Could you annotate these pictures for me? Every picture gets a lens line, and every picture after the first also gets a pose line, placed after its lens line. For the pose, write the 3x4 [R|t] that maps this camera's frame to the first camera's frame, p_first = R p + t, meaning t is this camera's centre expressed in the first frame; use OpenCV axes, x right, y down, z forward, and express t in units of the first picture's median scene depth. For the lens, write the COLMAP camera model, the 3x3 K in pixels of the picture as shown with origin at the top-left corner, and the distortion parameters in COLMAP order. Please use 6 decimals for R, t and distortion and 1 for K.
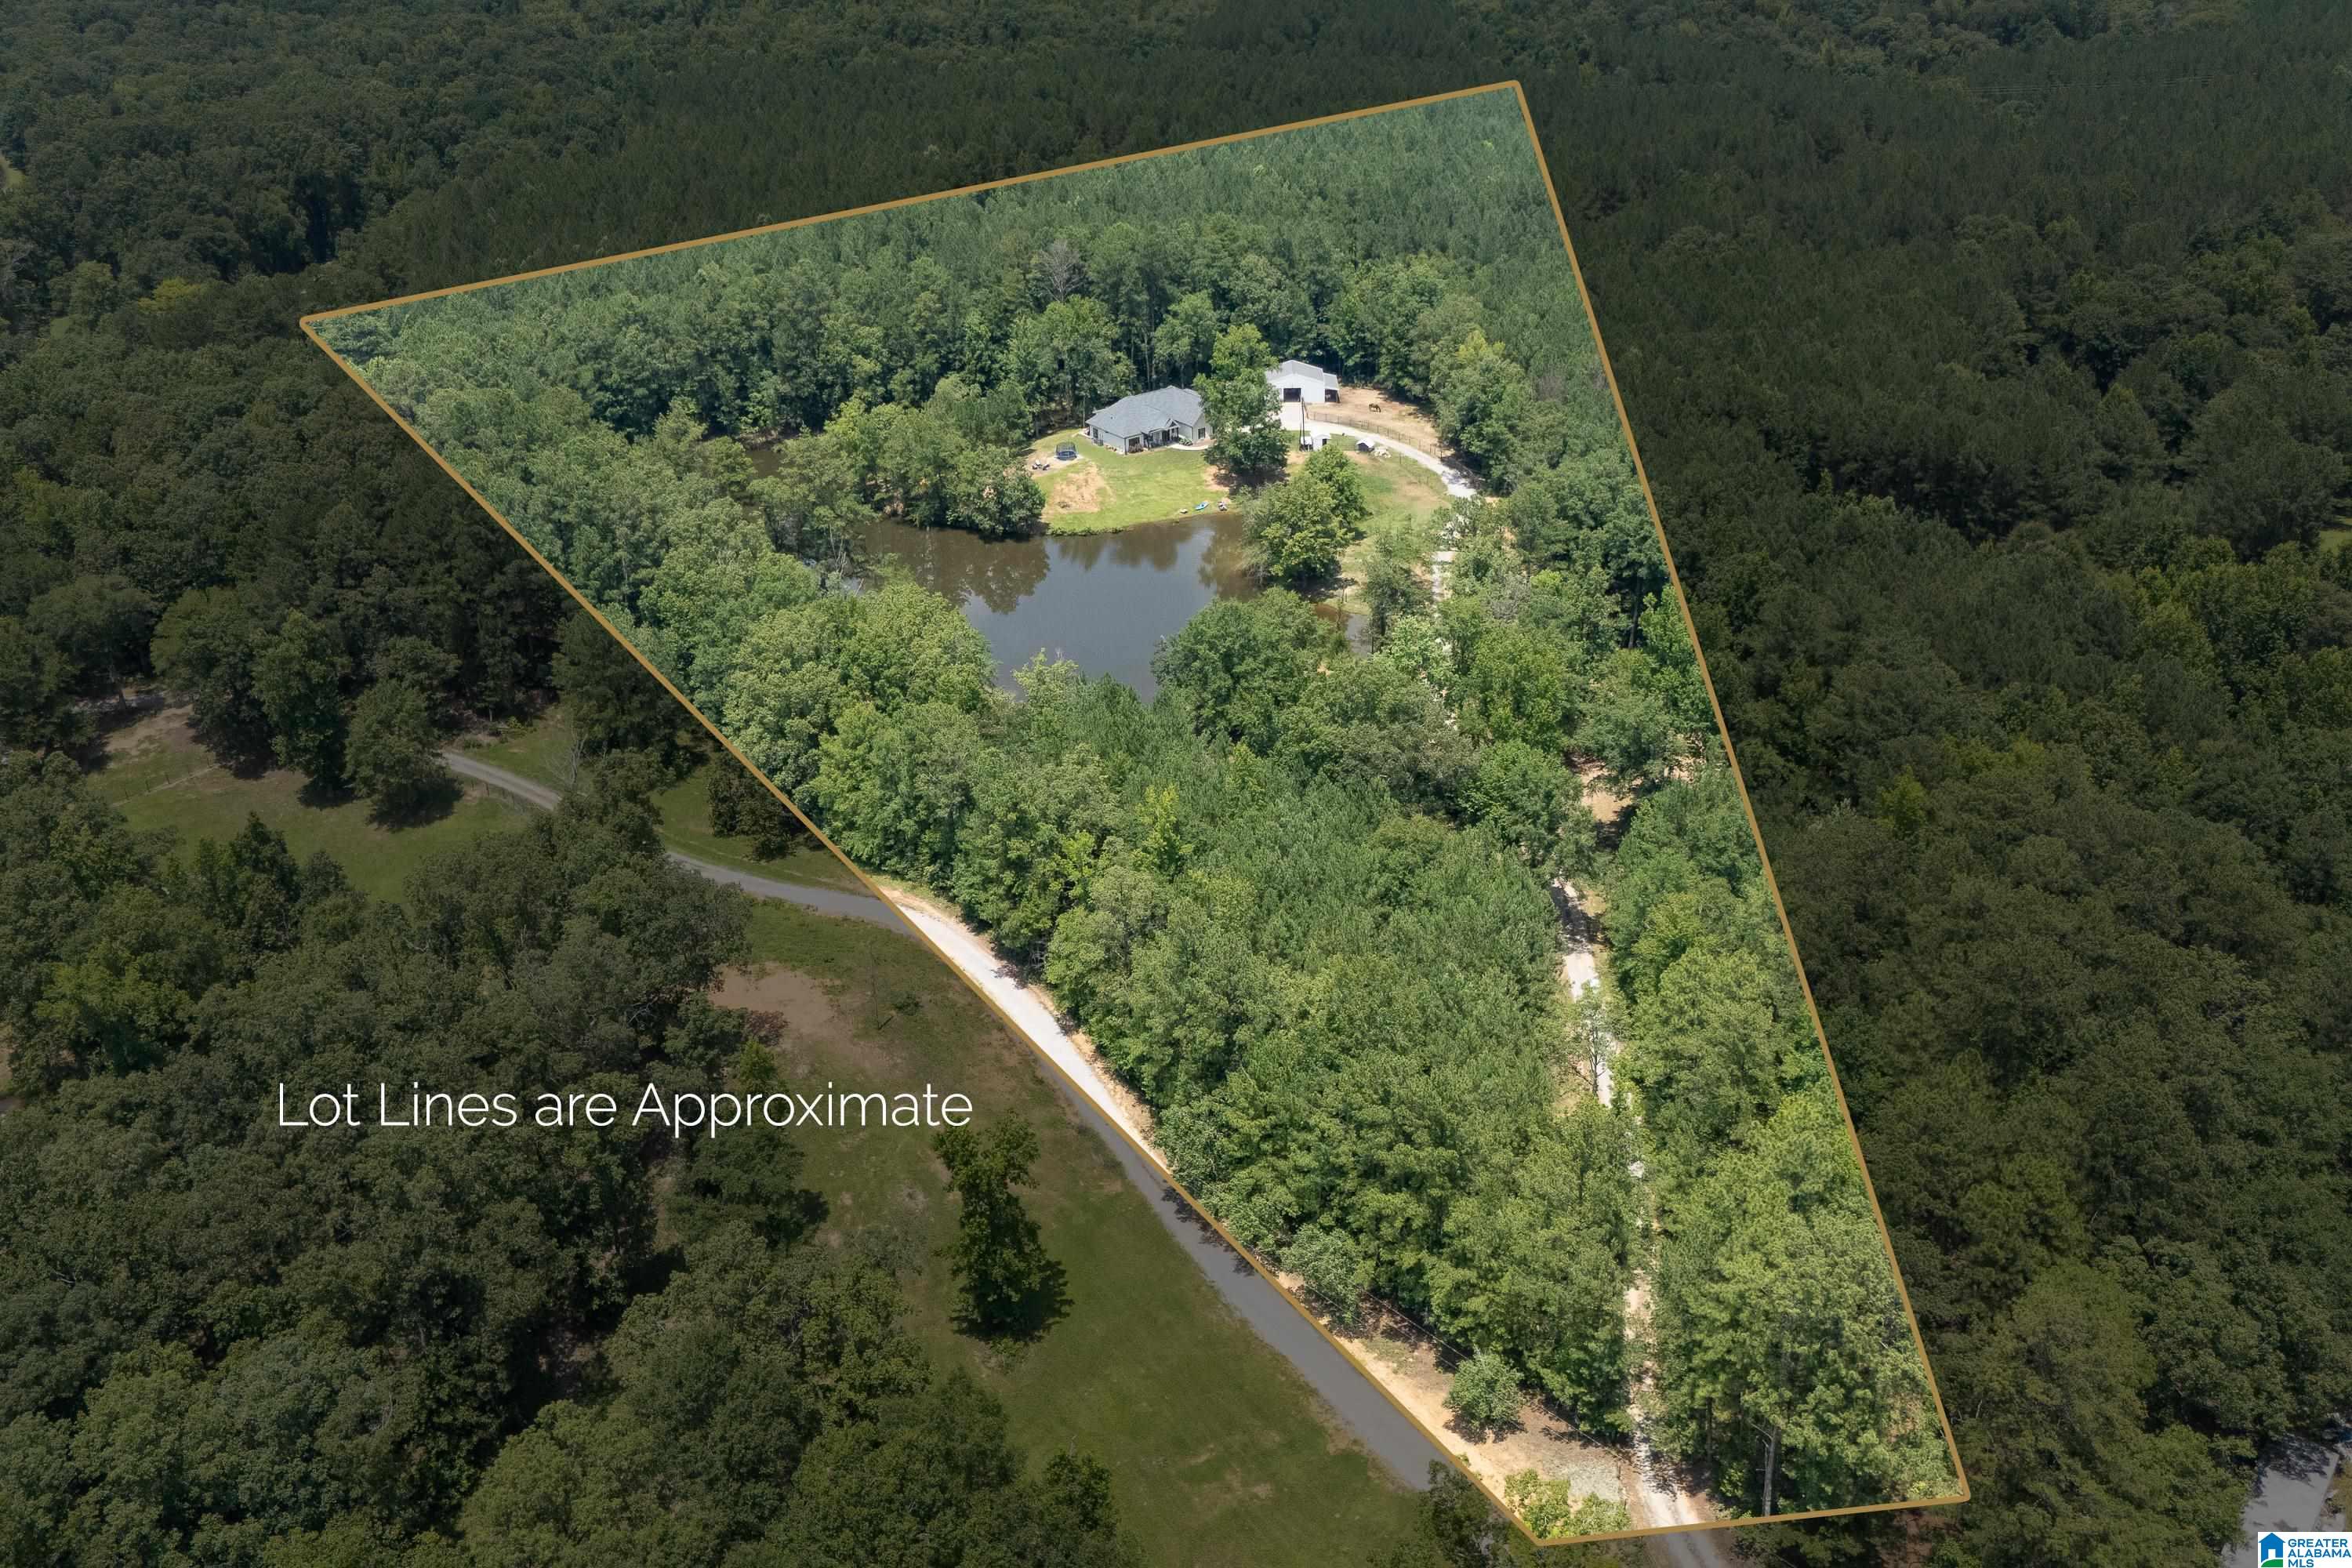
lens RADIAL K [[2009.3, 0, 1181.6], [0, 2009.3, 790.9], [0, 0, 1]] dist [0.043862, -0.016039]
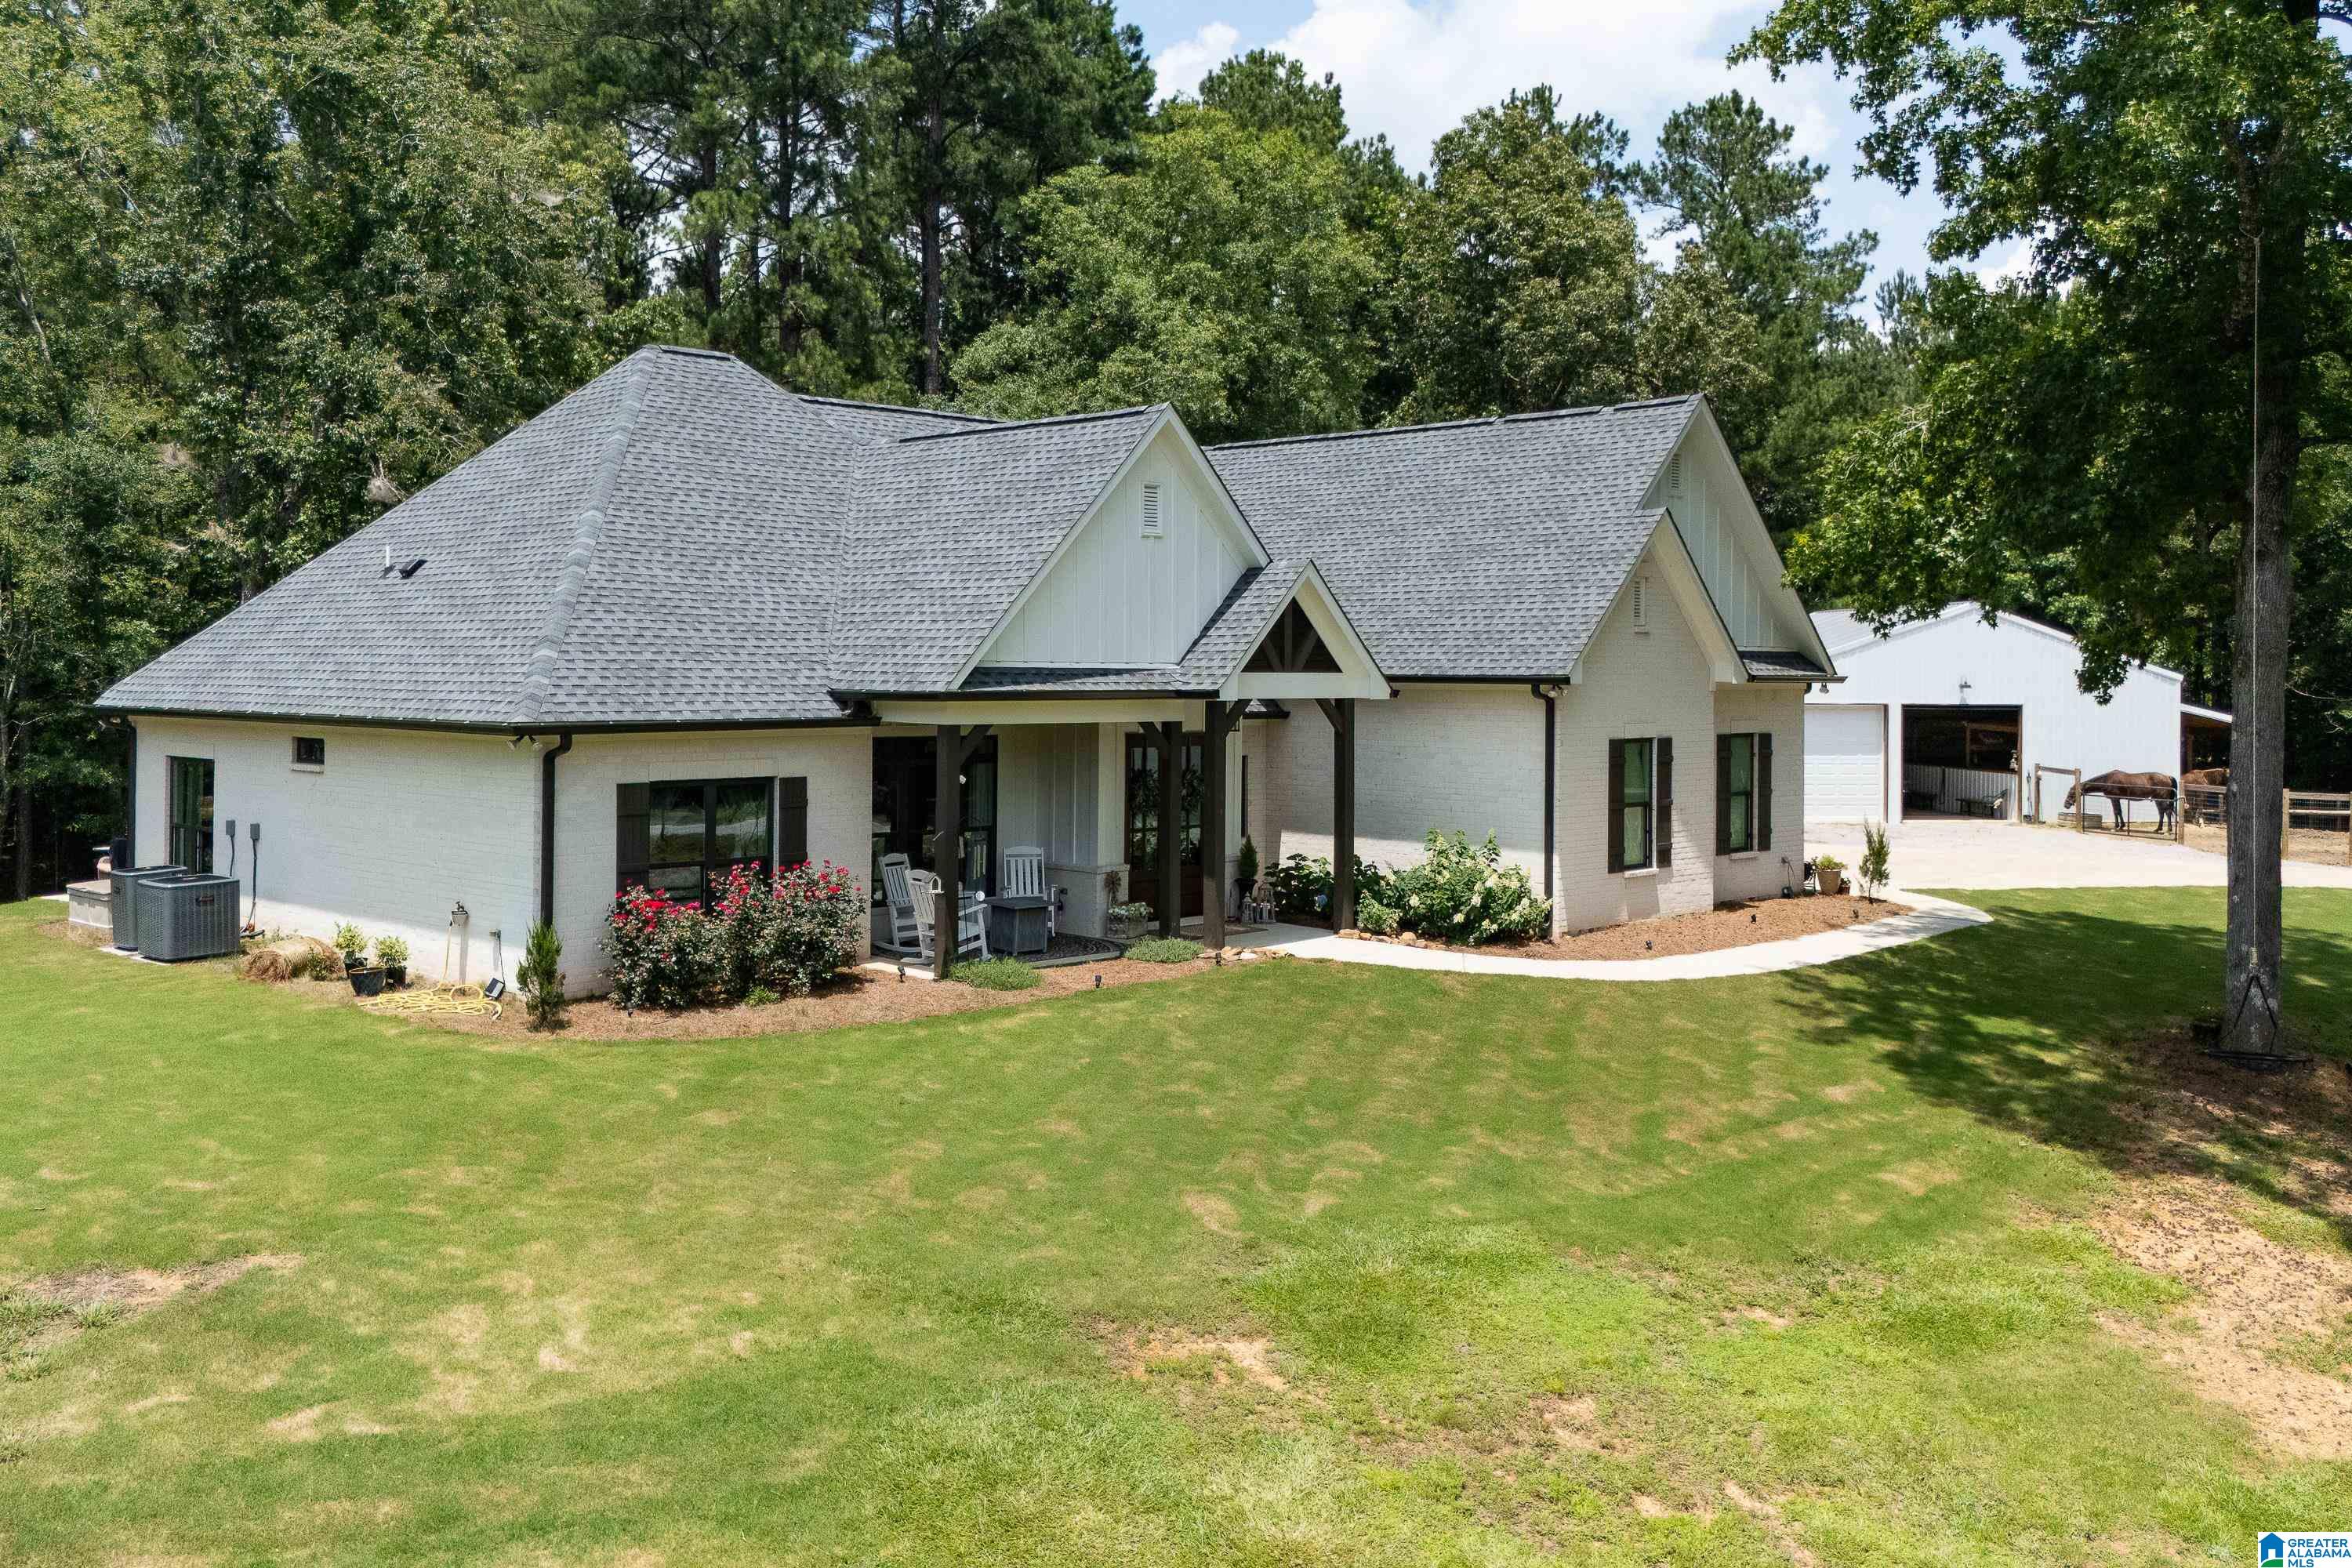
lens RADIAL K [[1980.9, 0, 1221.8], [0, 1980.9, 689.2], [0, 0, 1]] dist [0.101498, -0.234541]
pose [[0.980997, 0.037306, 0.190401, -0.020609], [0.063425, 0.865765, -0.496416, -0.150027], [-0.183362, 0.499059, 0.846947, 0.968555]]
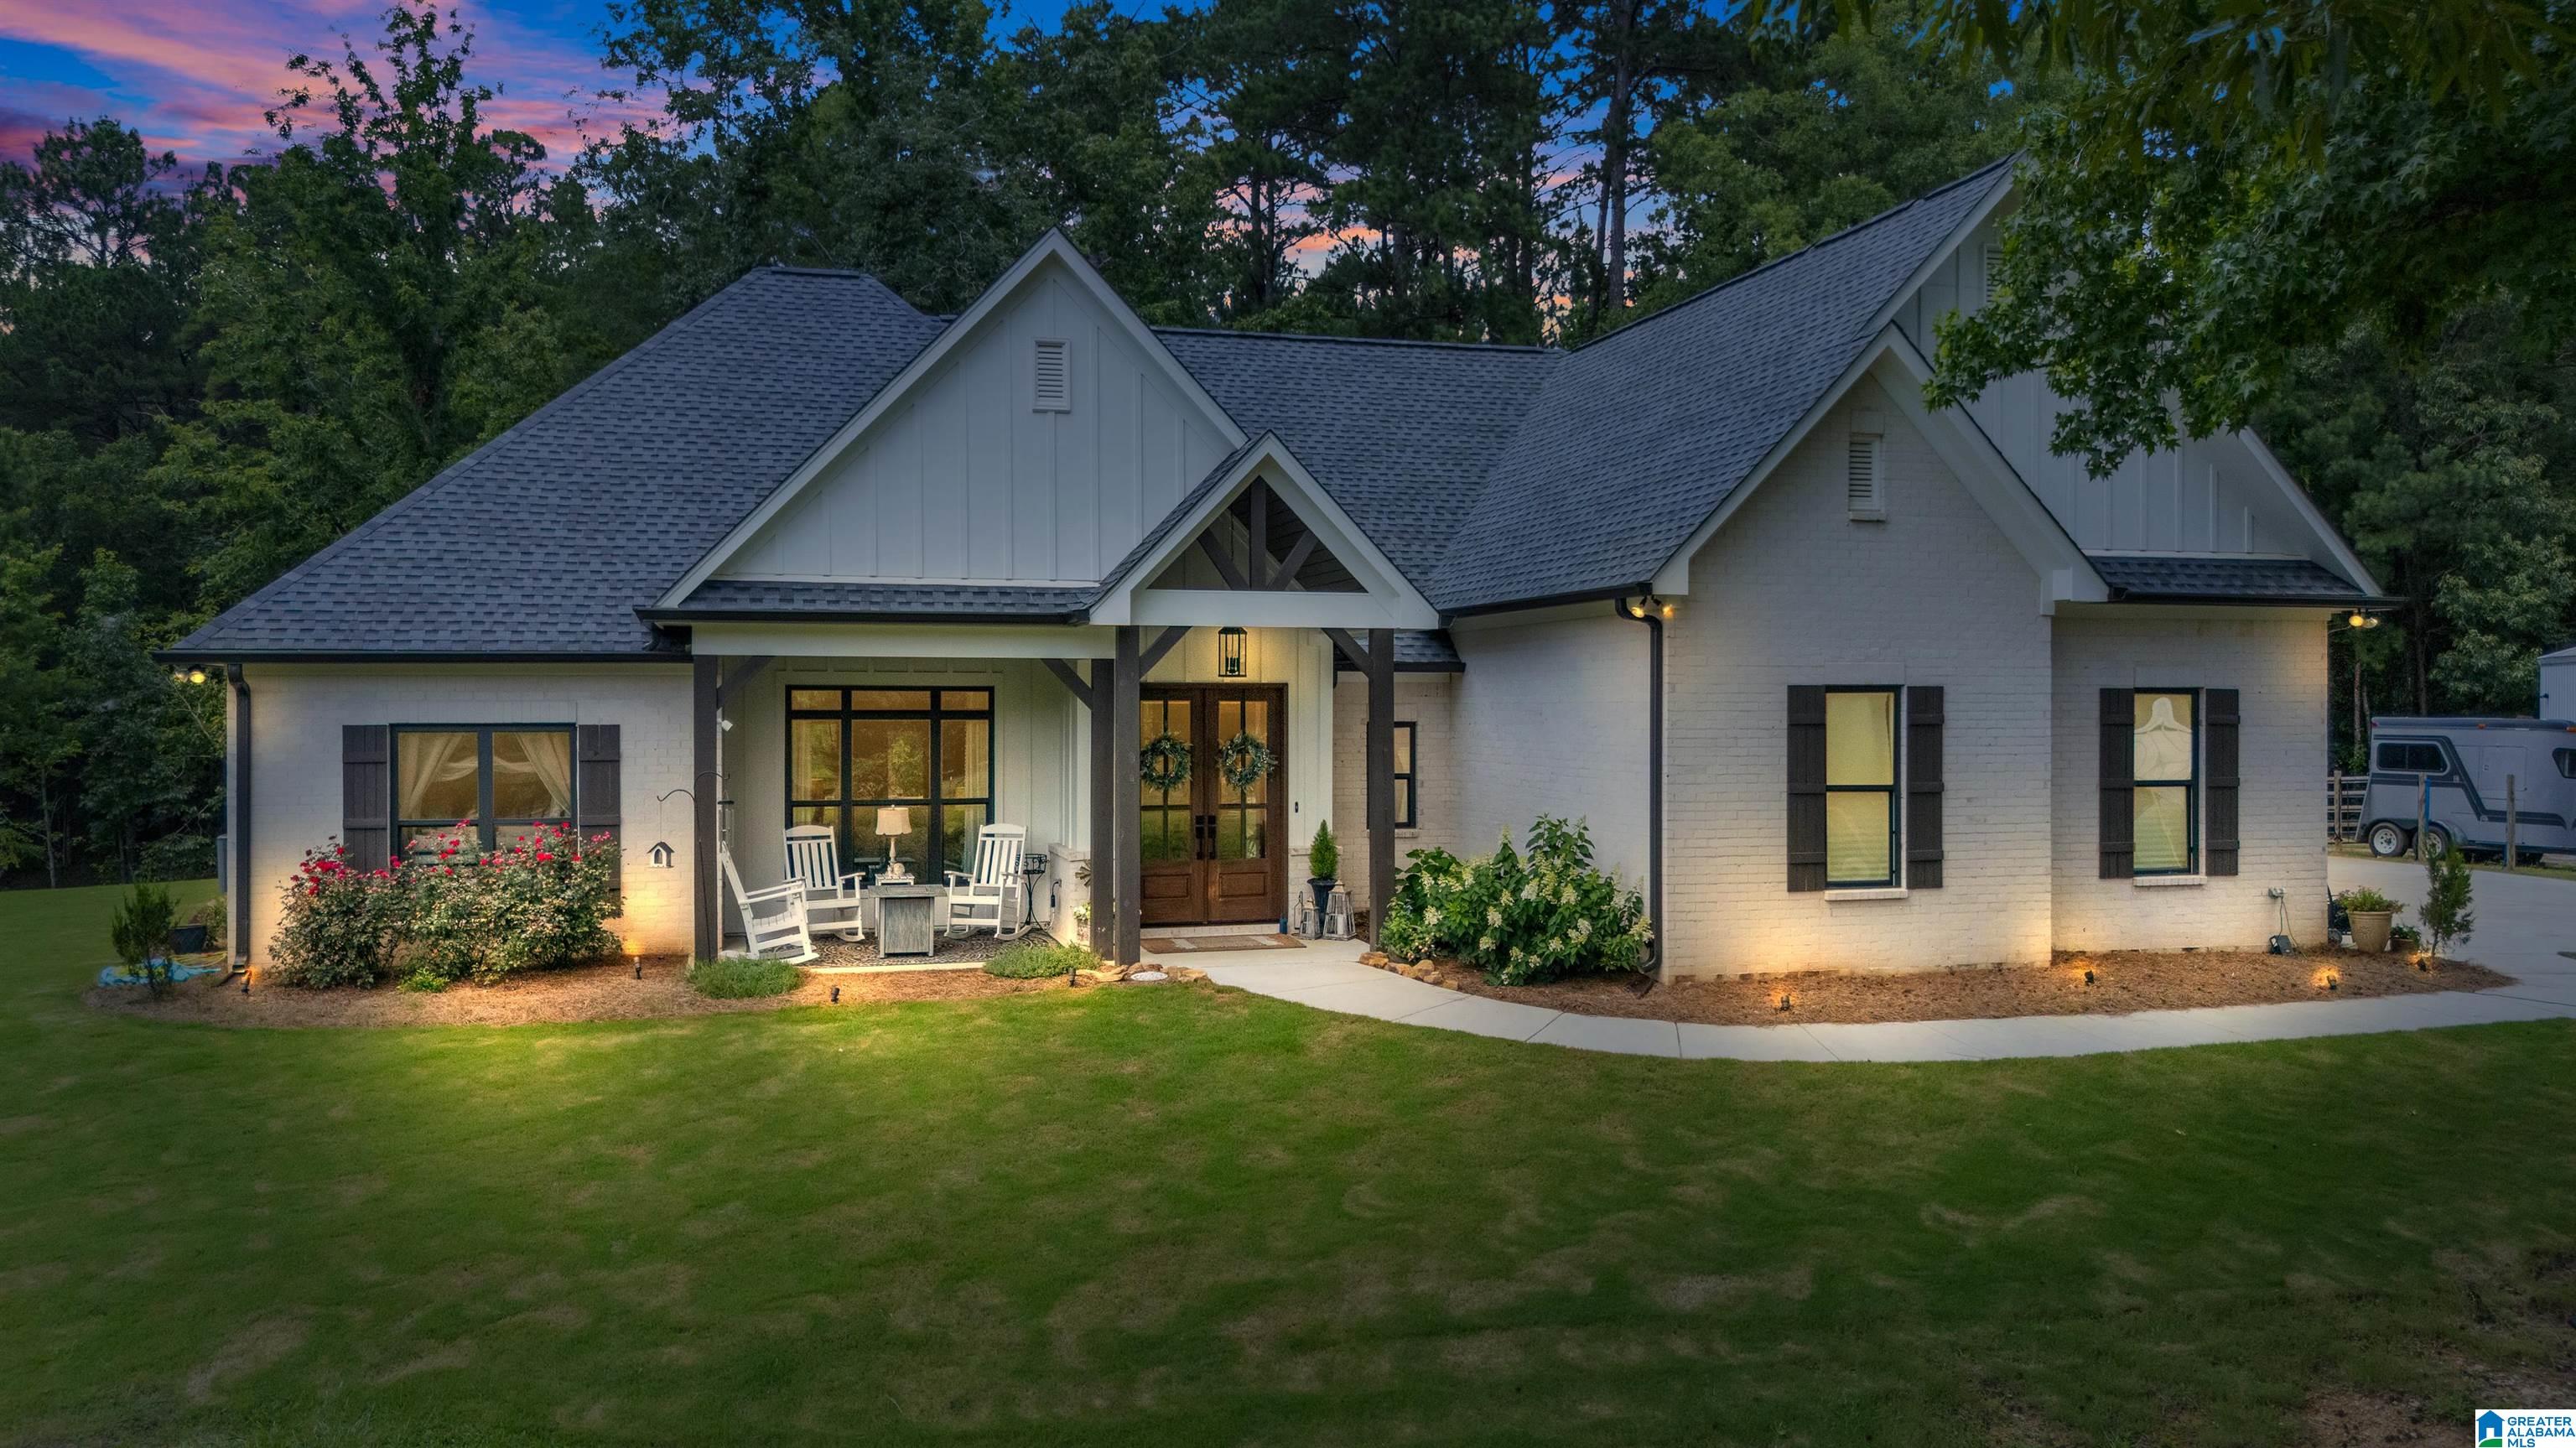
lens RADIAL K [[1861.8, 0, 1294.9], [0, 1861.8, 729.2], [0, 0, 1]] dist [0.026322, -0.002189]
pose [[0.947613, 0.035891, -0.317398, 0.011730], [-0.187543, 0.866879, -0.461897, -0.160581], [0.258568, 0.497225, 0.828197, 0.990298]]
